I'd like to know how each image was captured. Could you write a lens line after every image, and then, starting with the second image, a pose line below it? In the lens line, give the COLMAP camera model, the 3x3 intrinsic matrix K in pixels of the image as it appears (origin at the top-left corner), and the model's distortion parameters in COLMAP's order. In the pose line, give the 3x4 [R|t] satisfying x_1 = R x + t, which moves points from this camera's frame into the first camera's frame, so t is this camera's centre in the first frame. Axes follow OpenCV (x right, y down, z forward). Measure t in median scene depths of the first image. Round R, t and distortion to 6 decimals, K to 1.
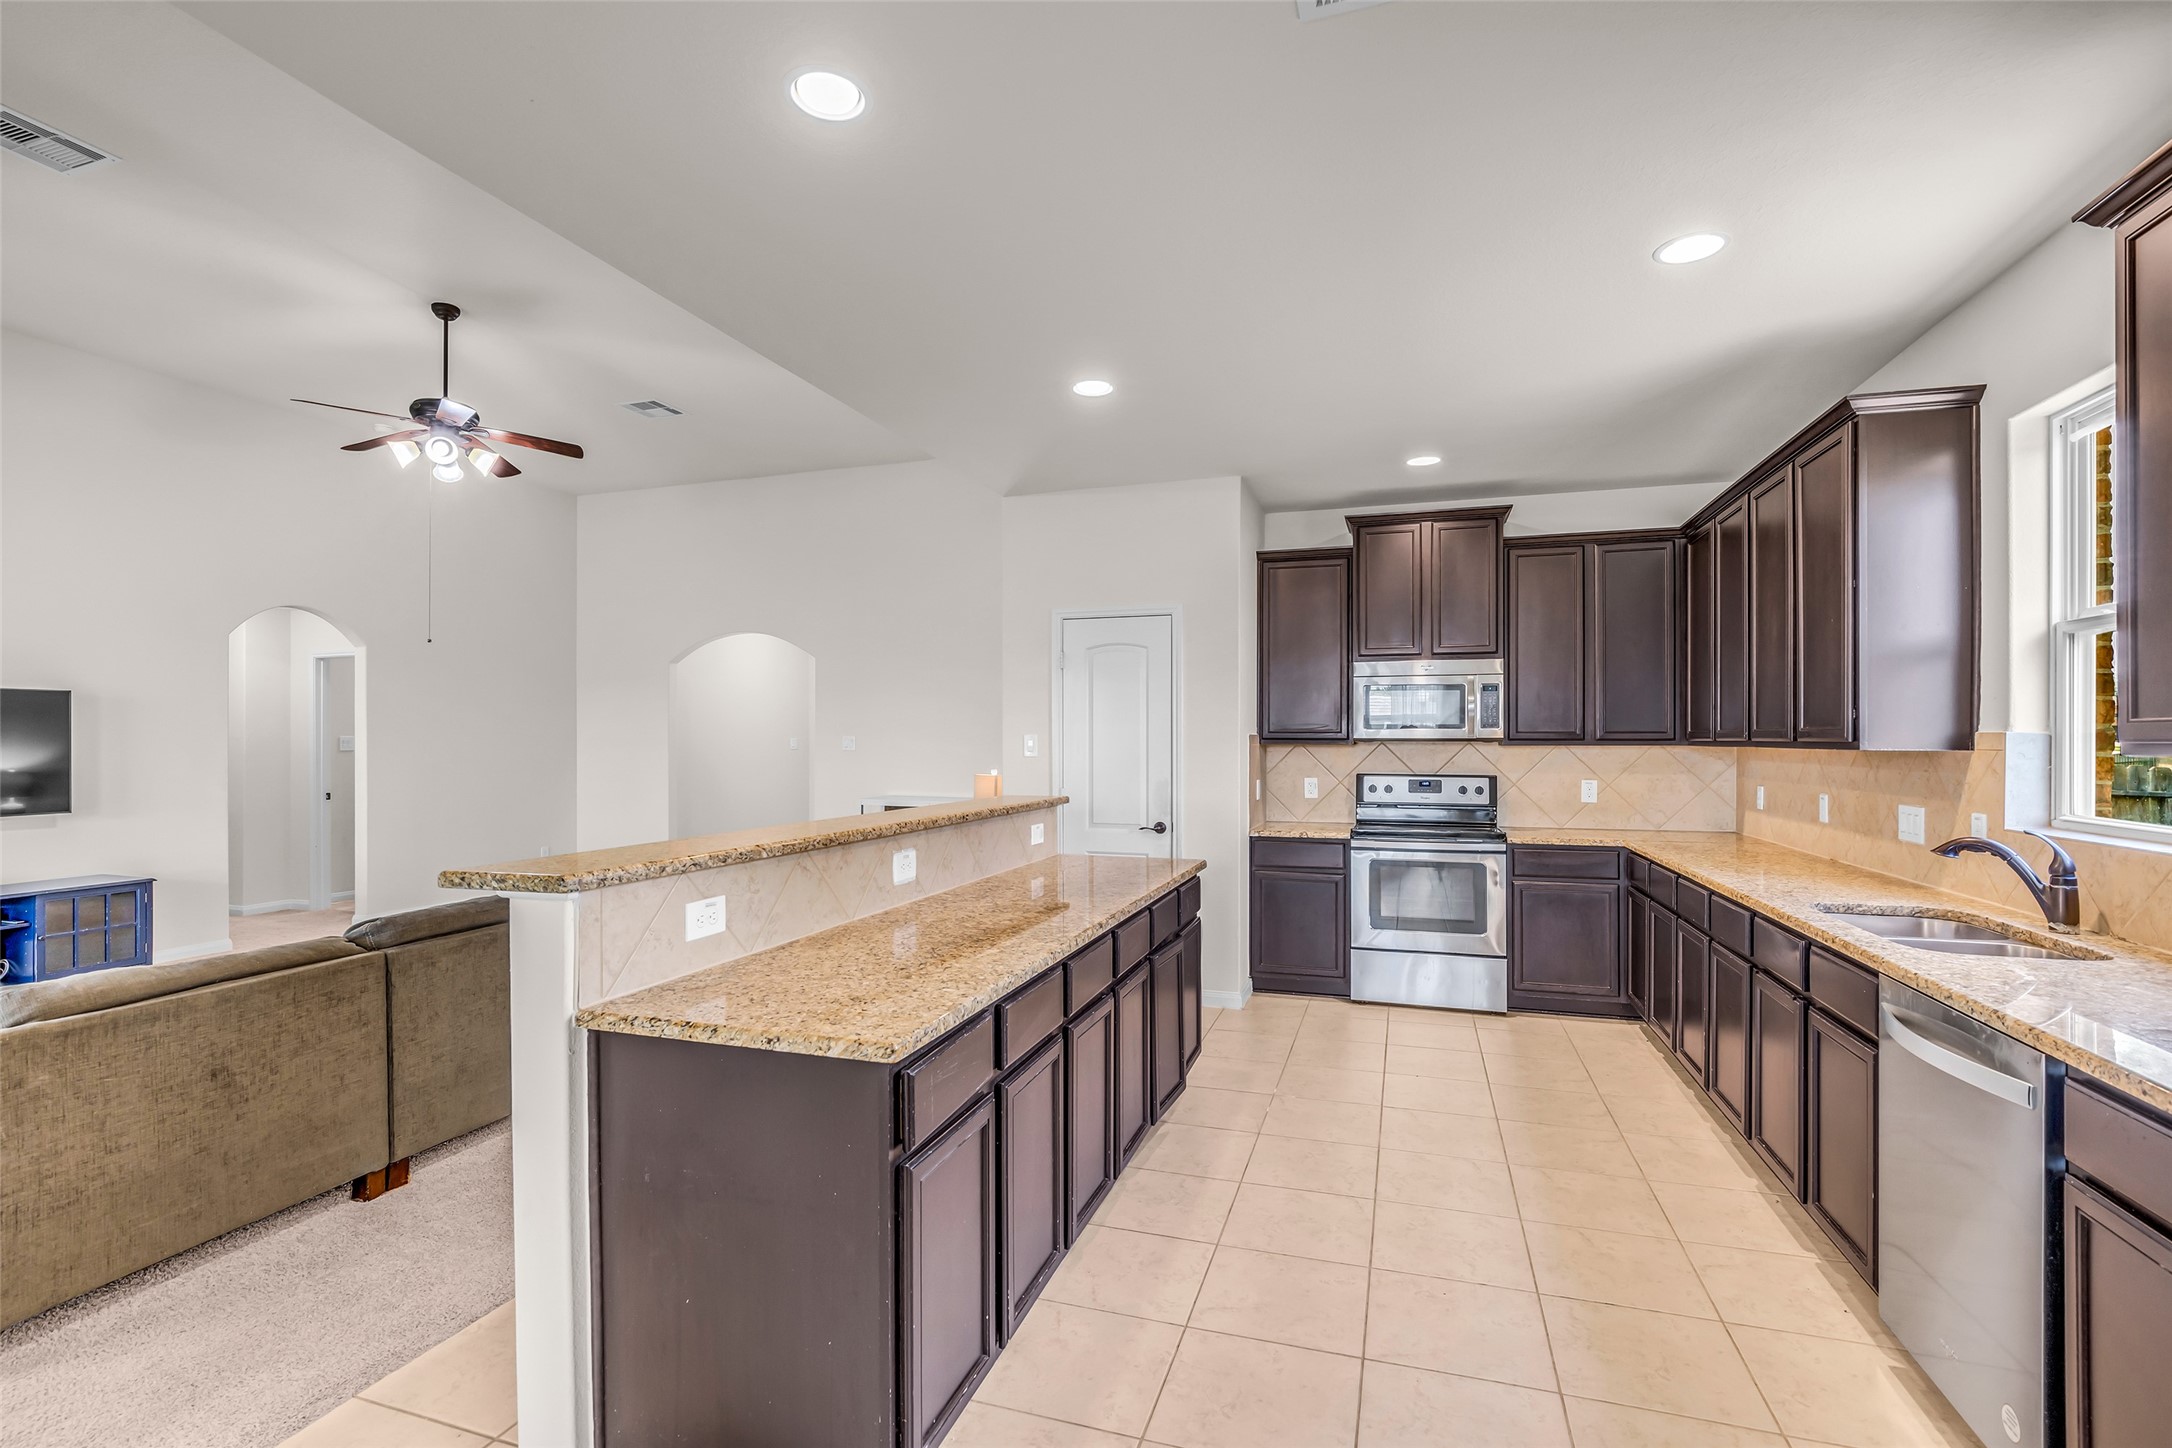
lens RADIAL K [[1003.0, 0, 1081.7], [0, 1003.0, 731.2], [0, 0, 1]] dist [-0.016634, 0.004856]
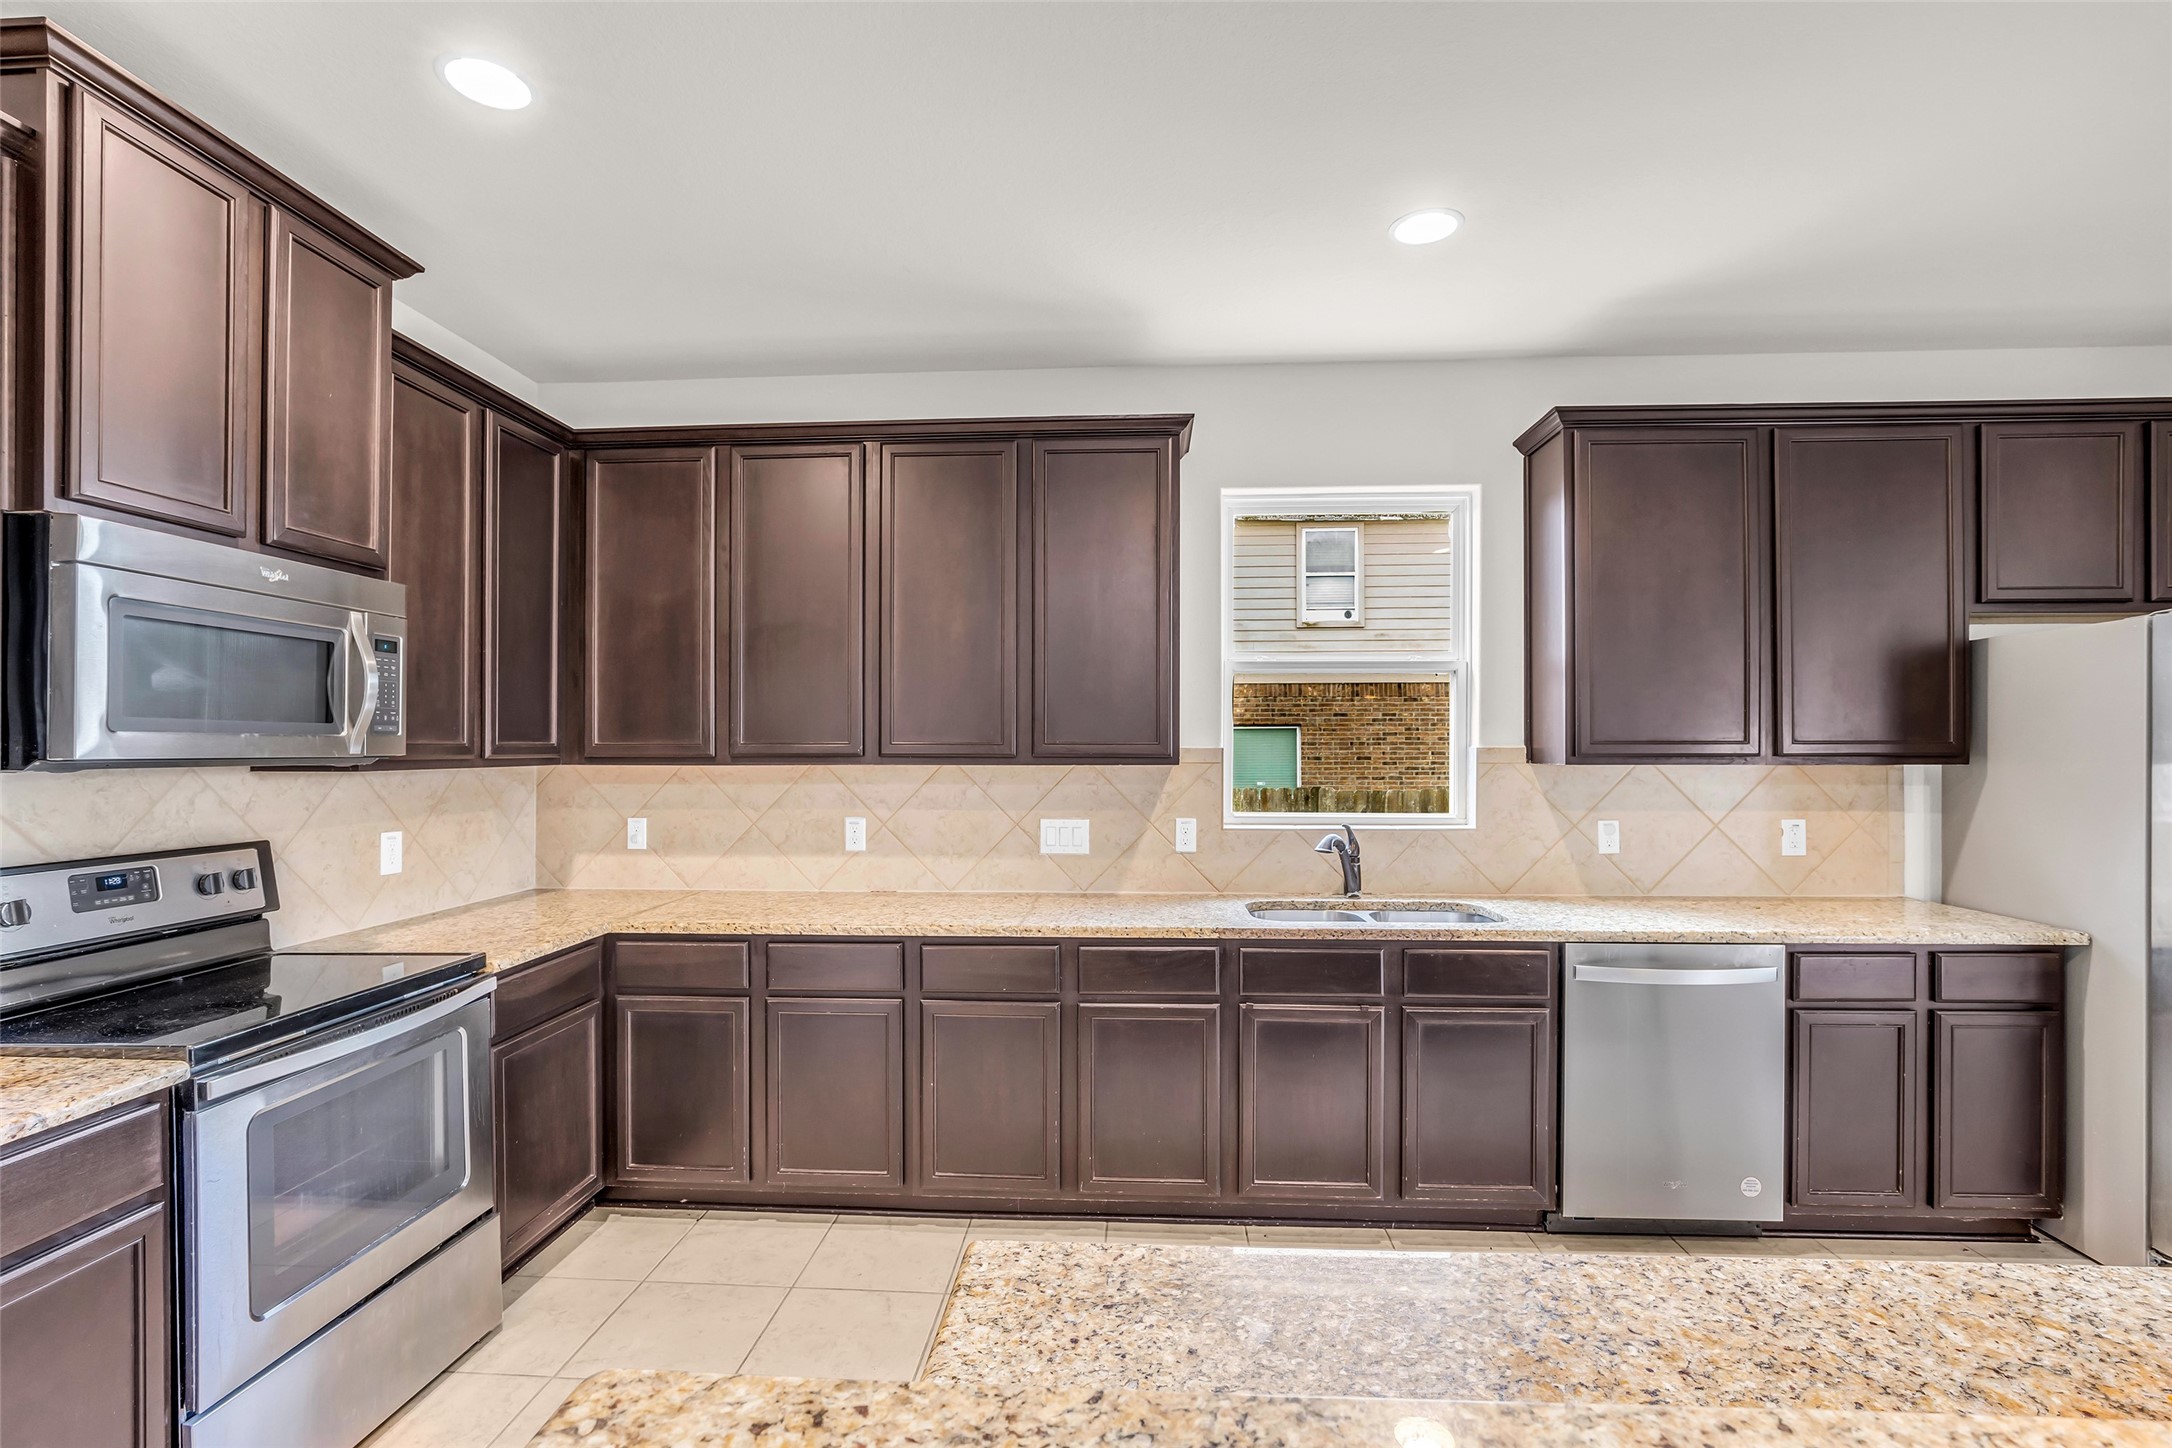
lens RADIAL K [[1003.0, 0, 1089.6], [0, 1003.0, 749.4], [0, 0, 1]] dist [-0.016634, 0.004856]
pose [[-0.259697, -0.003676, 0.965683, -0.111505], [-0.006816, 0.999975, 0.001973, 0.001099], [-0.965666, -0.006070, -0.259715, 0.840194]]
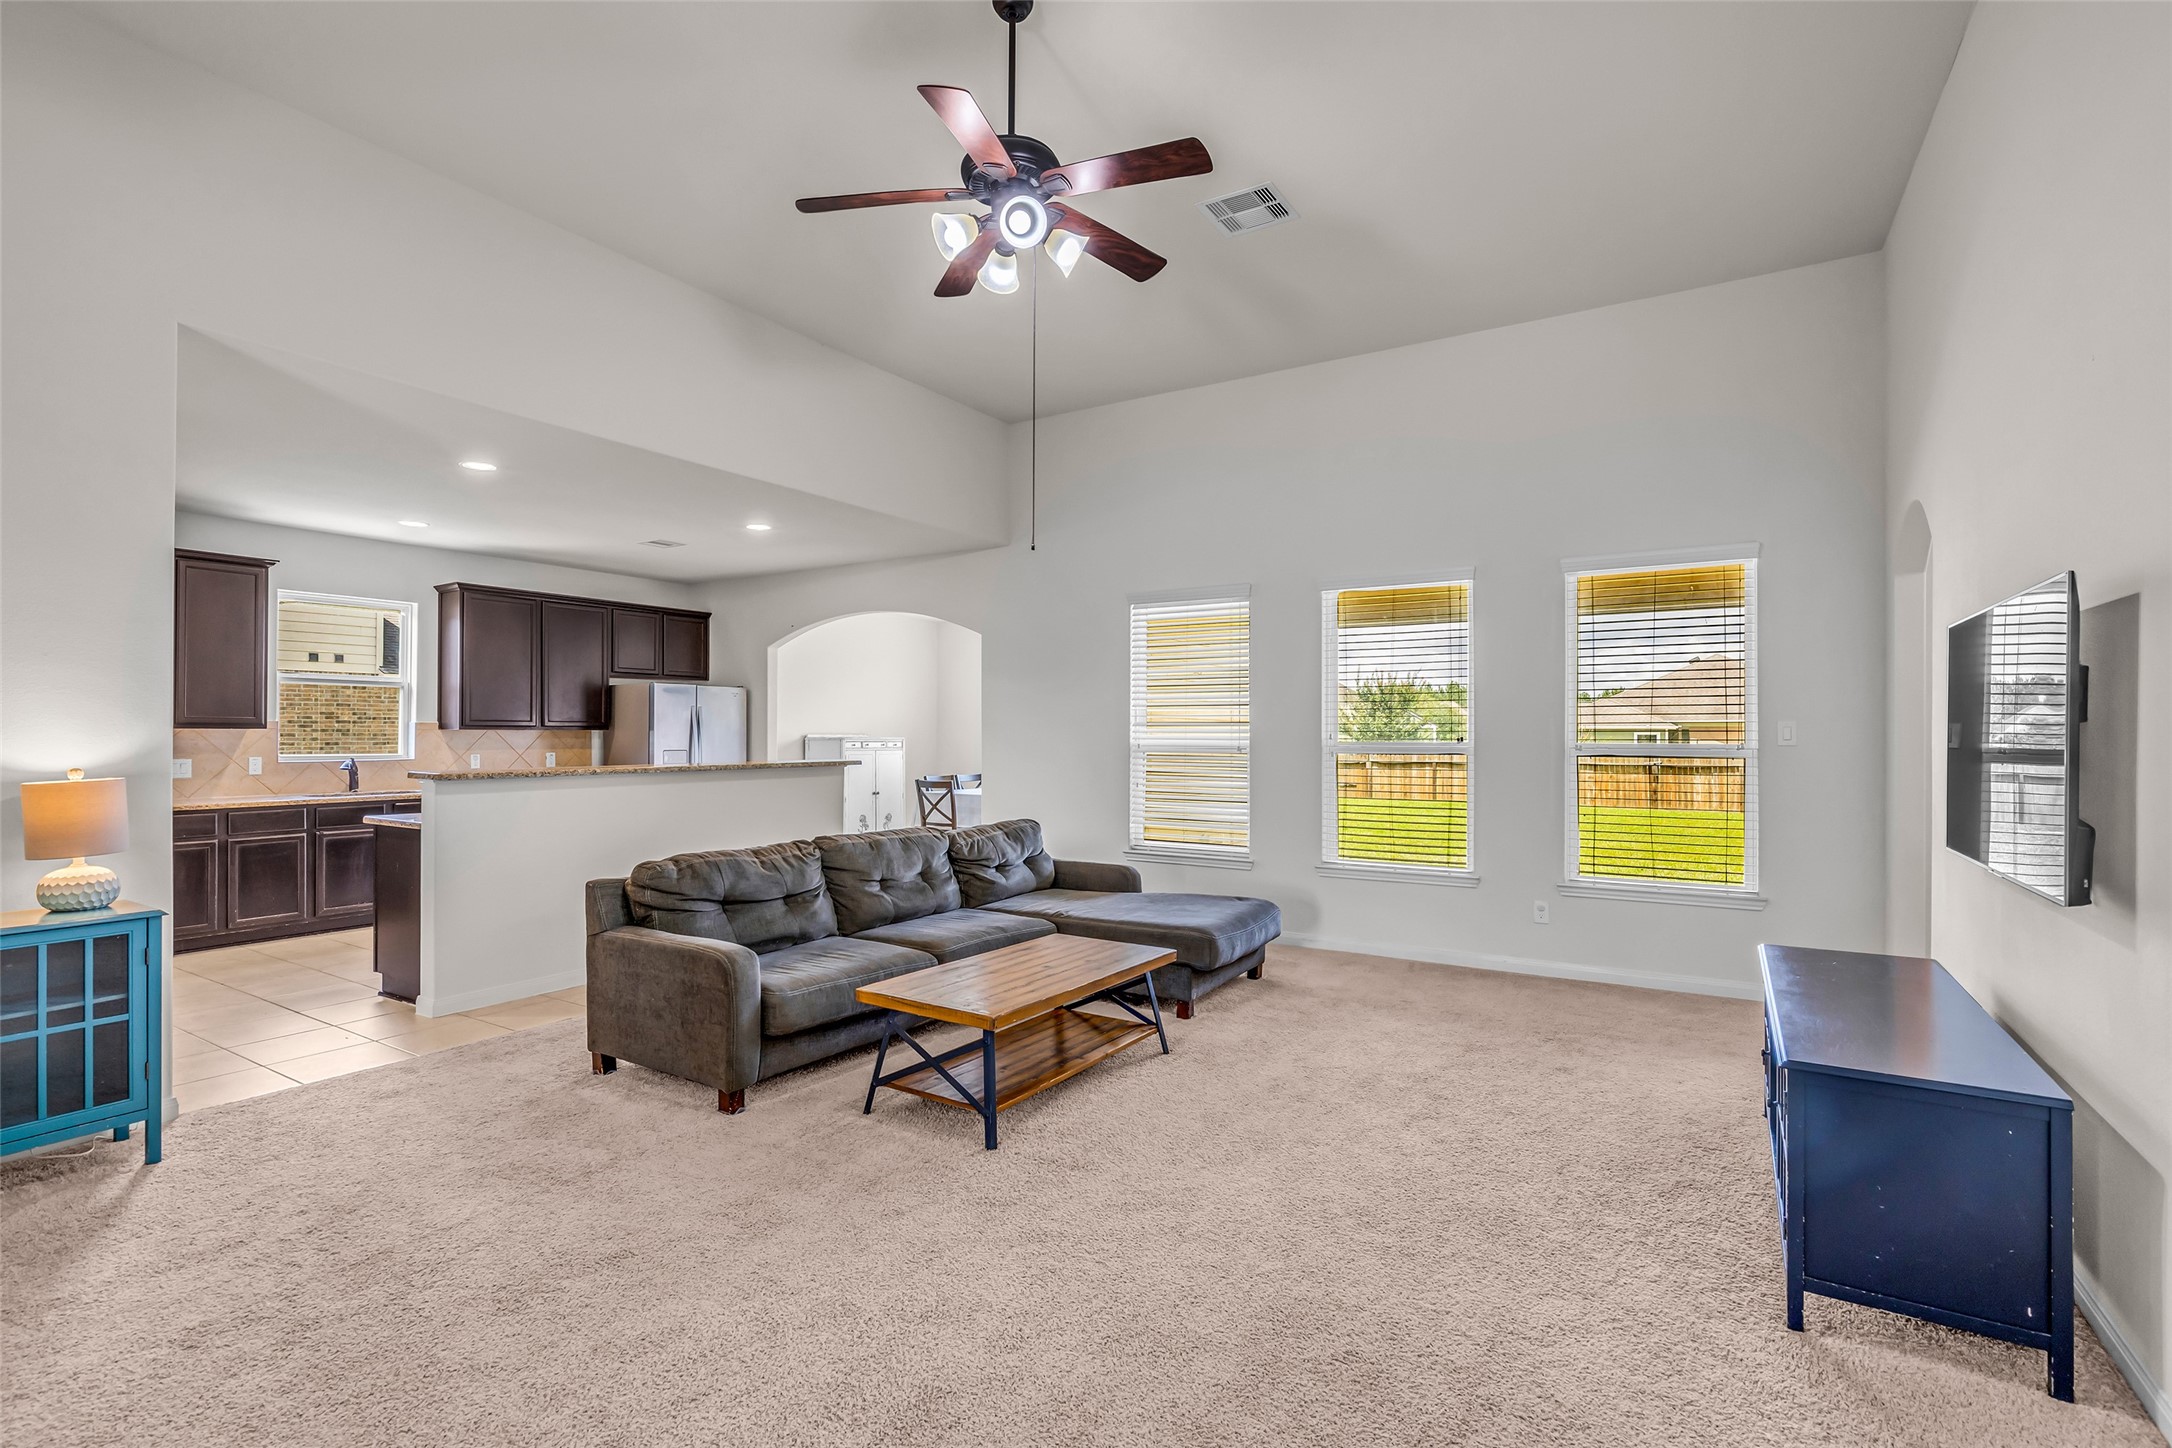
lens RADIAL K [[1003.0, 0, 1076.9], [0, 1003.0, 732.1], [0, 0, 1]] dist [-0.016634, 0.004856]
pose [[-0.969839, -0.000690, 0.243746, -0.850723], [-0.003177, 0.999947, -0.009808, 0.025282], [-0.243726, -0.010286, -0.969790, 1.617074]]
